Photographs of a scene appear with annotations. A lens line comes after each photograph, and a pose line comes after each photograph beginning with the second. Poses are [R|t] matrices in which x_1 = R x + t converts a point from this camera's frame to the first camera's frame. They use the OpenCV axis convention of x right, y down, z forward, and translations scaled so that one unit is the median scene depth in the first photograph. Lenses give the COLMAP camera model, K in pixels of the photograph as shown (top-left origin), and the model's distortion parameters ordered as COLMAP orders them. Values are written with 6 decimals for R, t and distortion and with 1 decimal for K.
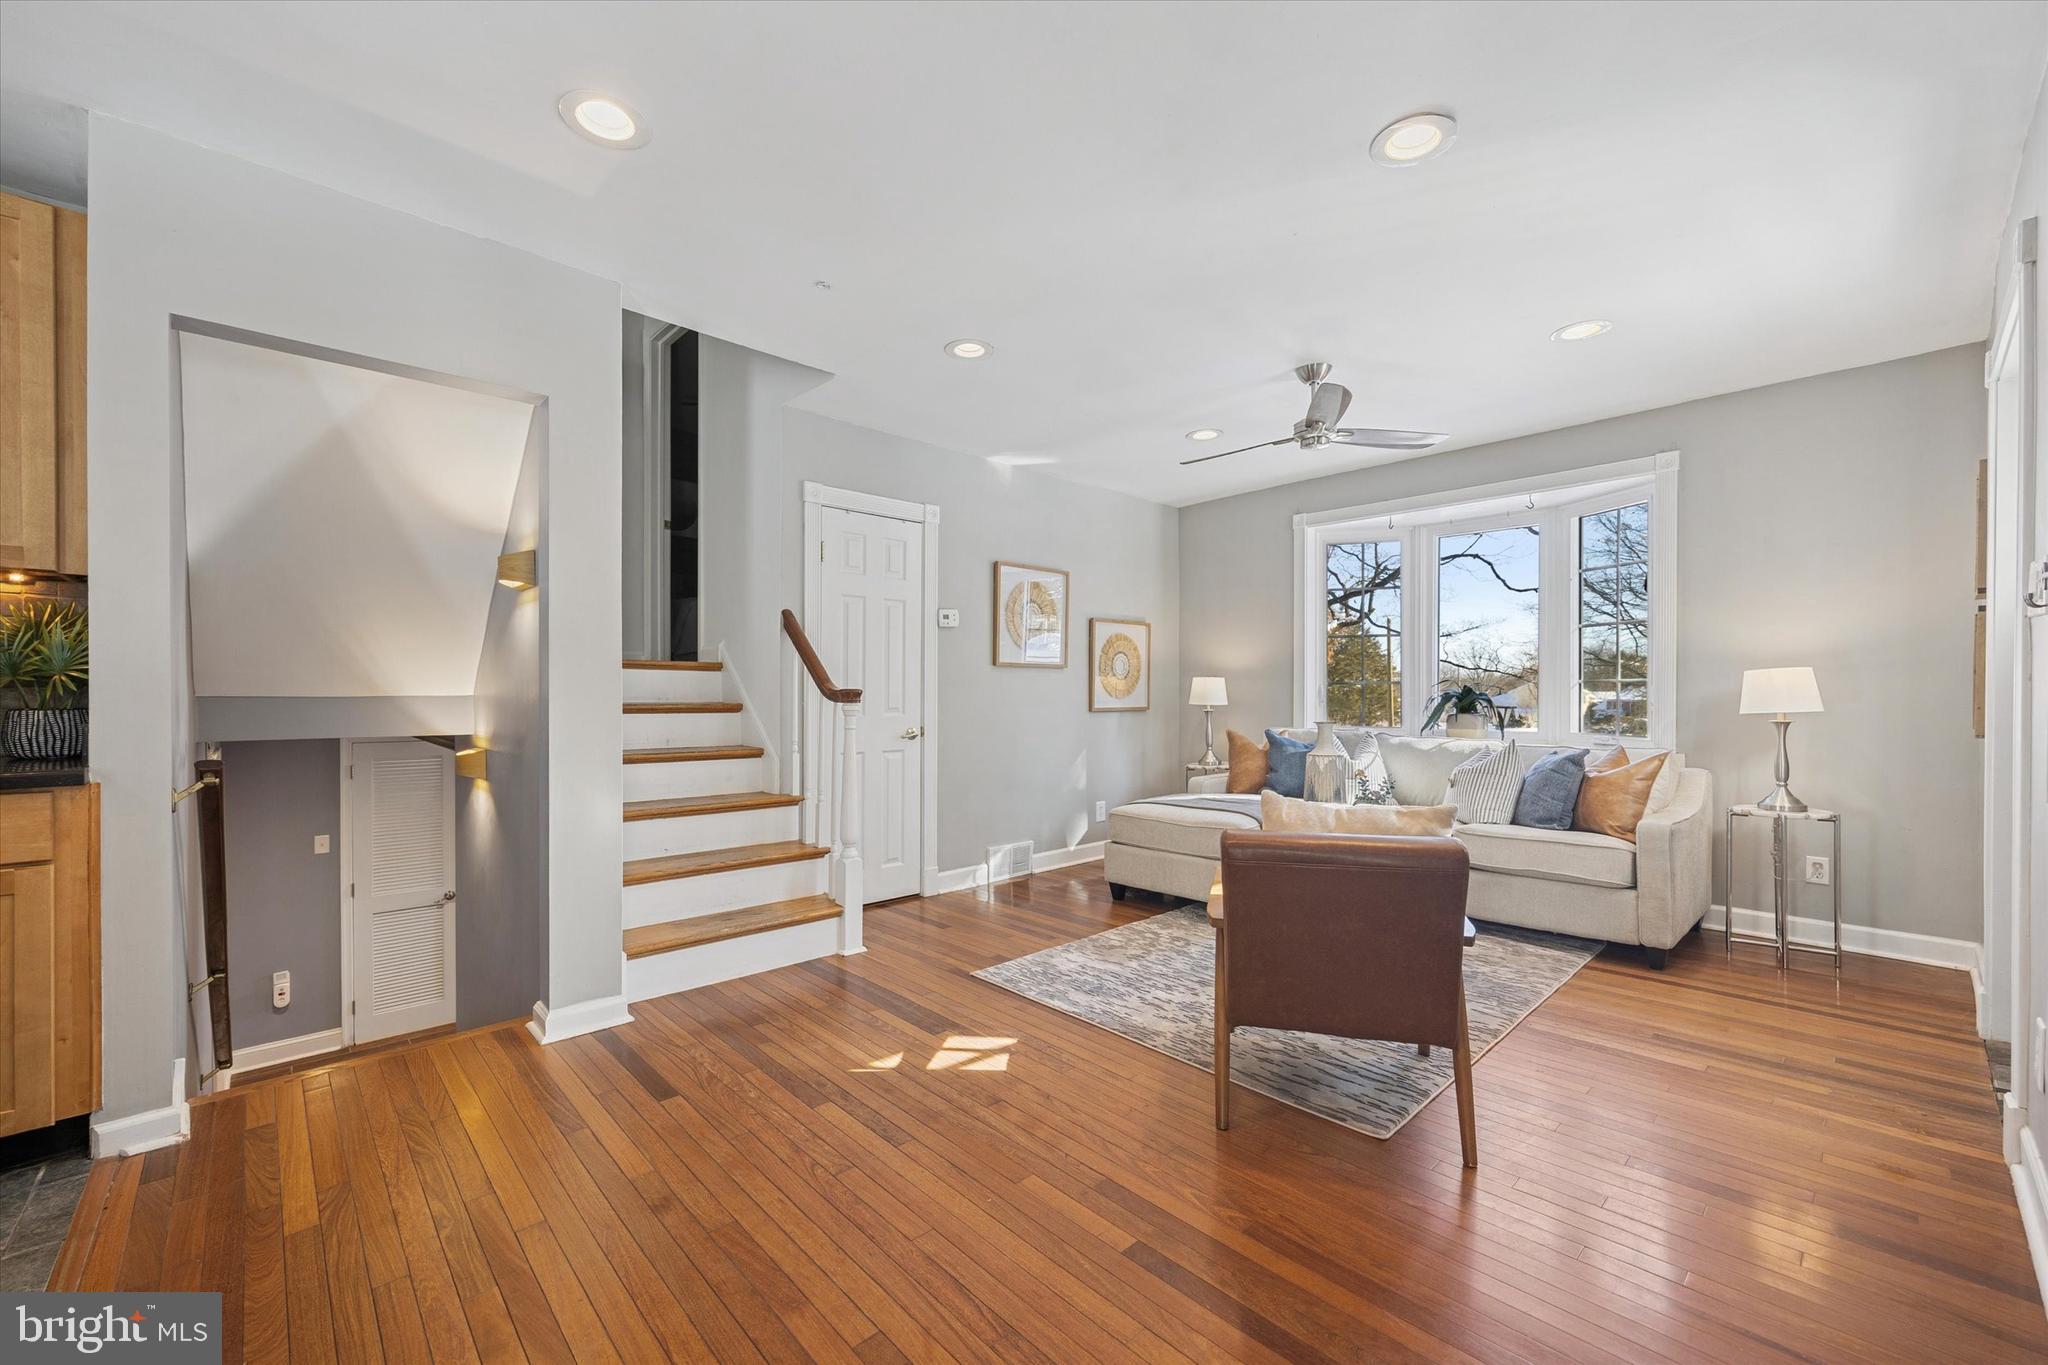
lens RADIAL K [[824.8, 0, 1025.8], [0, 824.8, 695.1], [0, 0, 1]] dist [-0.000006, 0.000027]
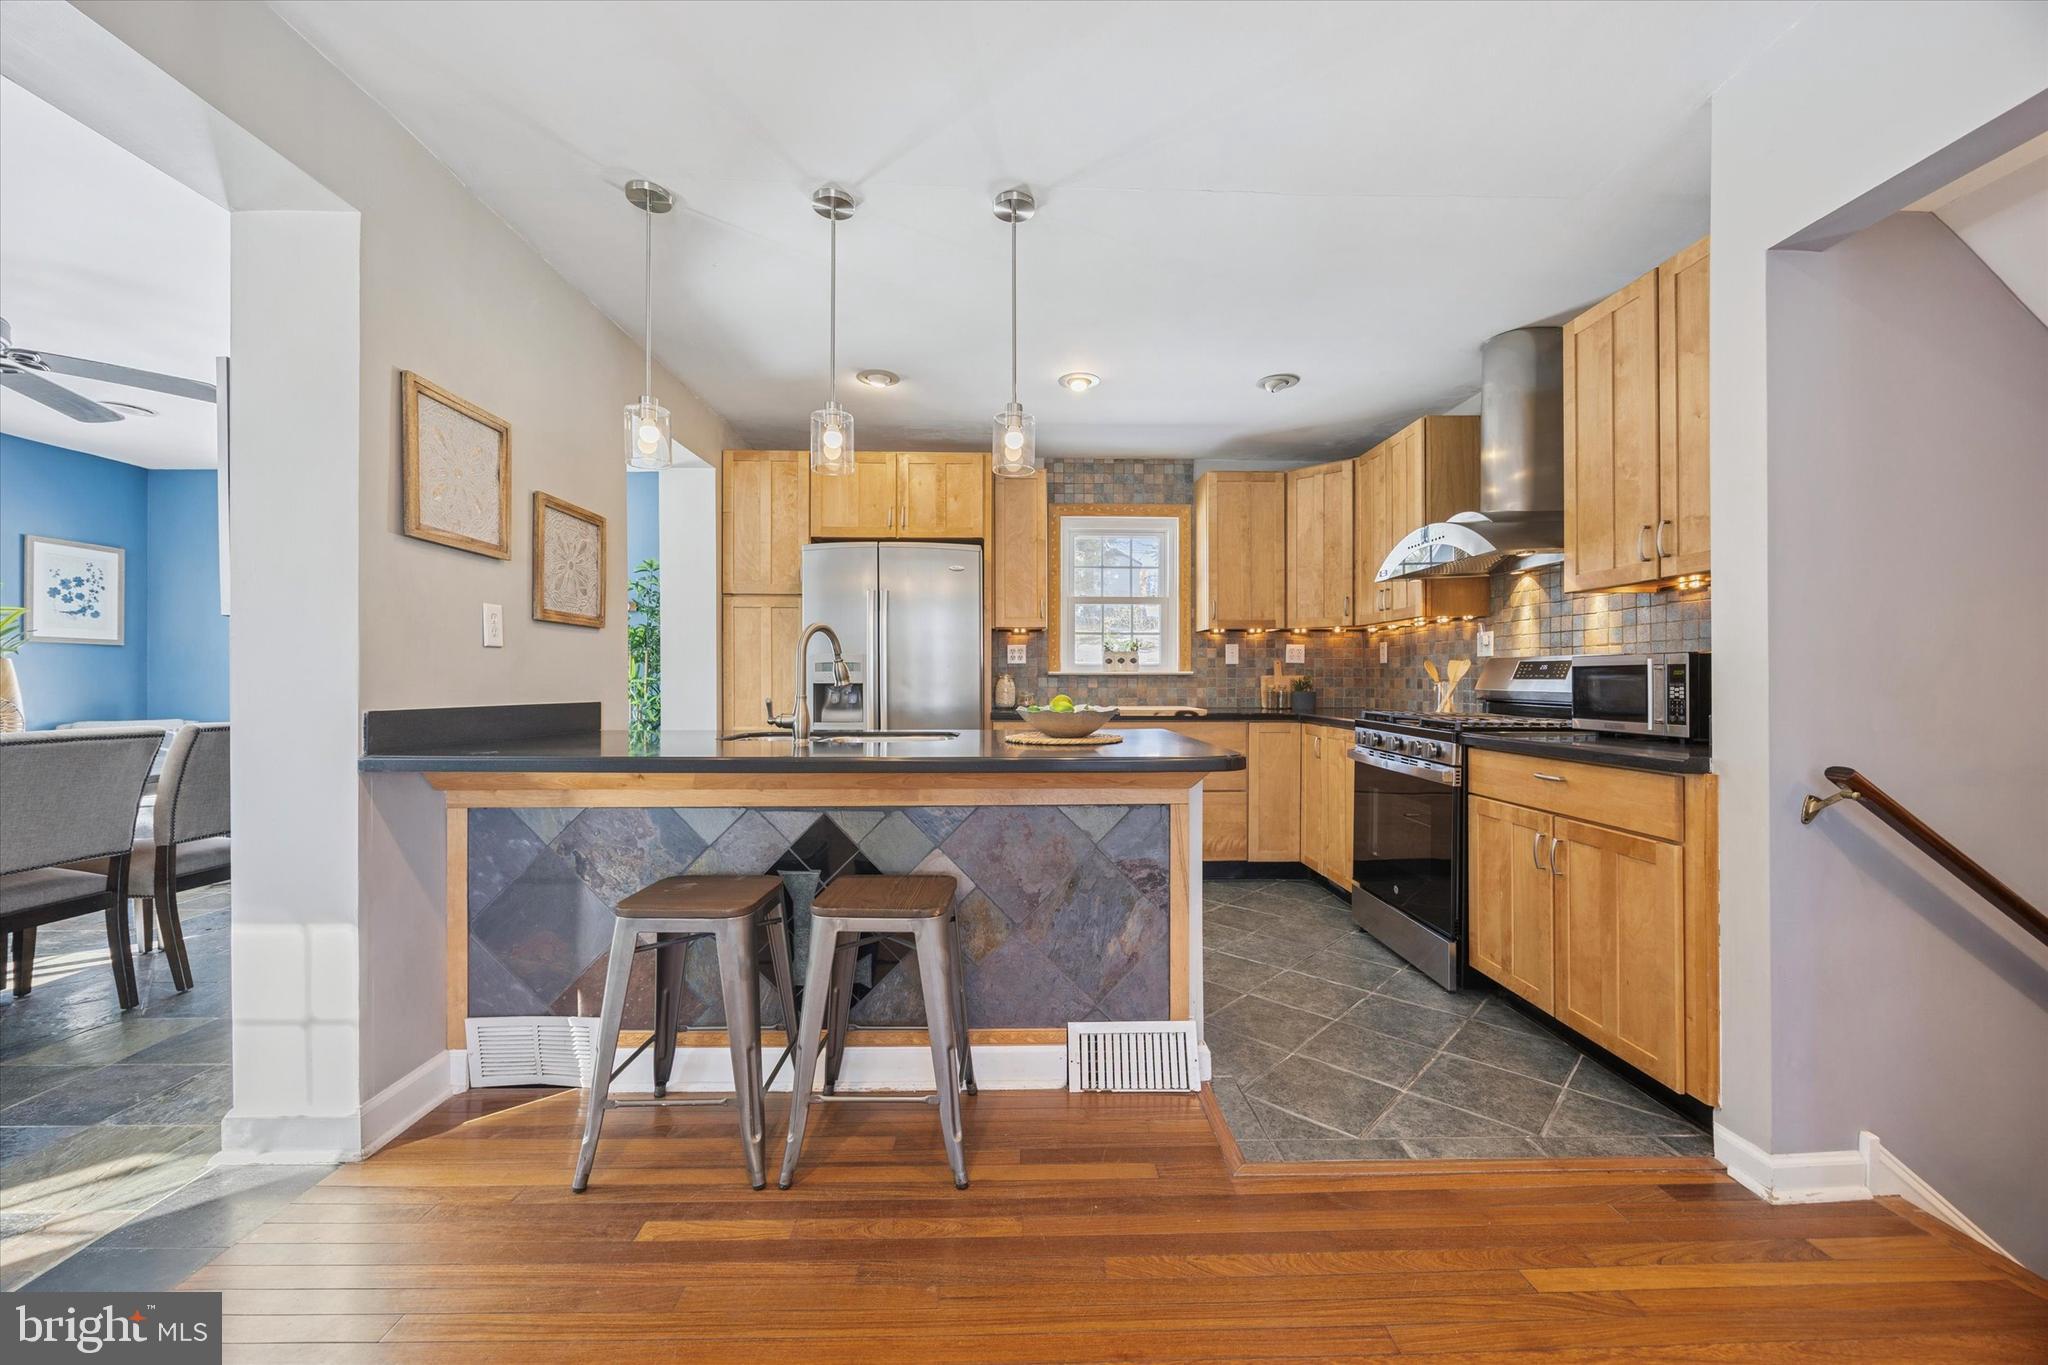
lens RADIAL K [[786.7, 0, 1024.3], [0, 786.7, 677.9], [0, 0, 1]] dist [-0.000228, 0.000079]
pose [[-0.663167, -0.002235, -0.748468, 0.053006], [-0.002085, 0.999997, -0.001139, -0.002252], [0.748469, 0.000805, -0.663170, 0.462001]]
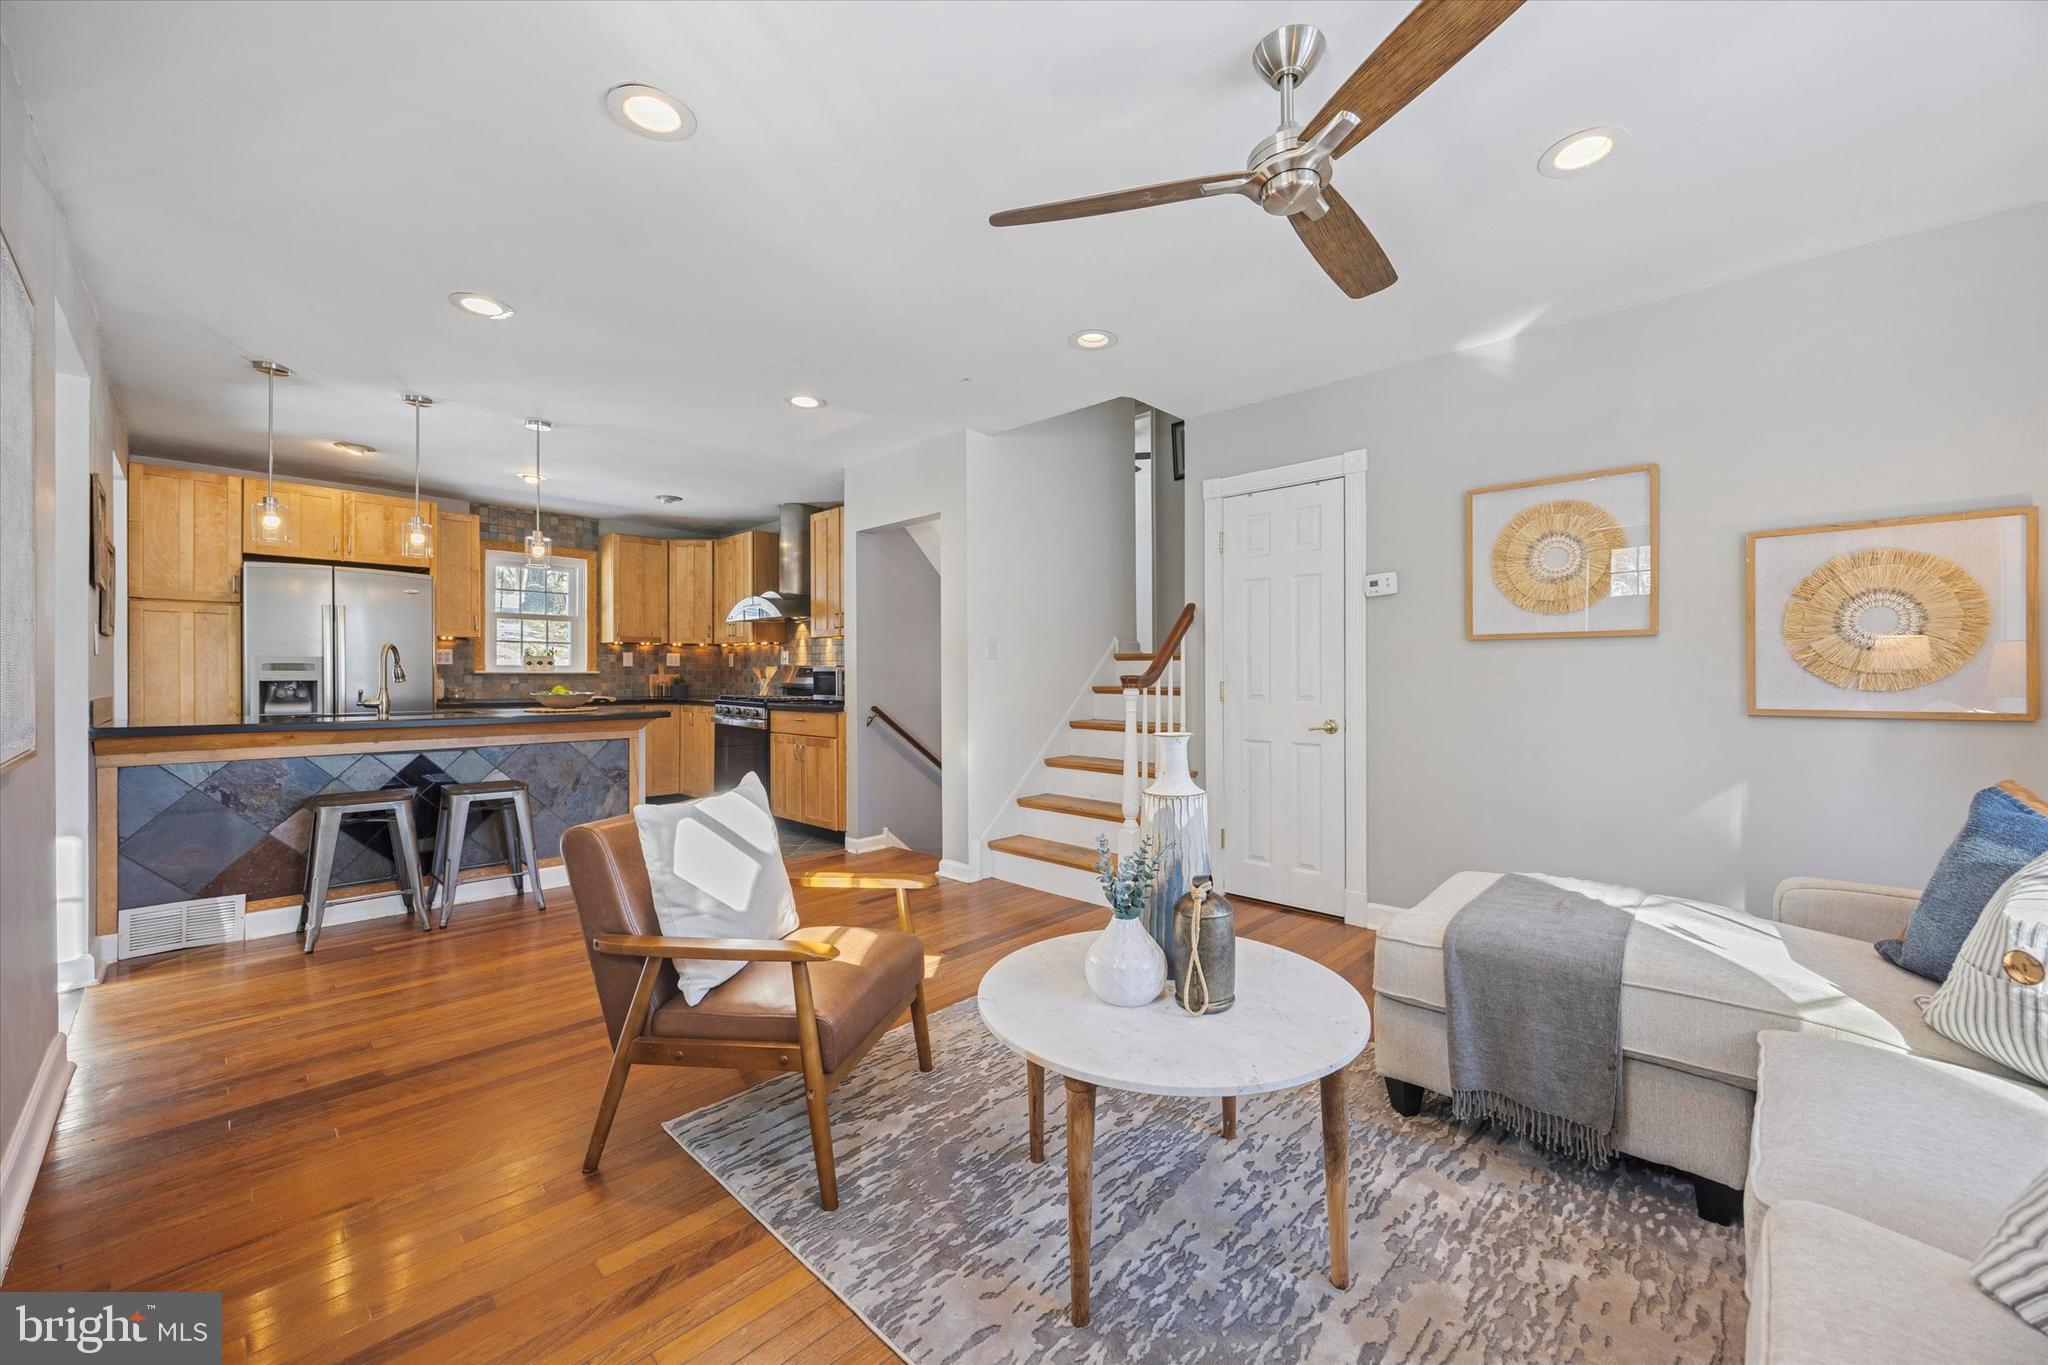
lens RADIAL K [[786.7, 0, 1024.3], [0, 786.7, 677.9], [0, 0, 1]] dist [-0.000228, 0.000079]
pose [[0.058487, 0.001301, -0.998287, 0.685895], [-0.002491, 0.999996, 0.001158, -0.004190], [0.998285, 0.002419, 0.058490, 0.658665]]
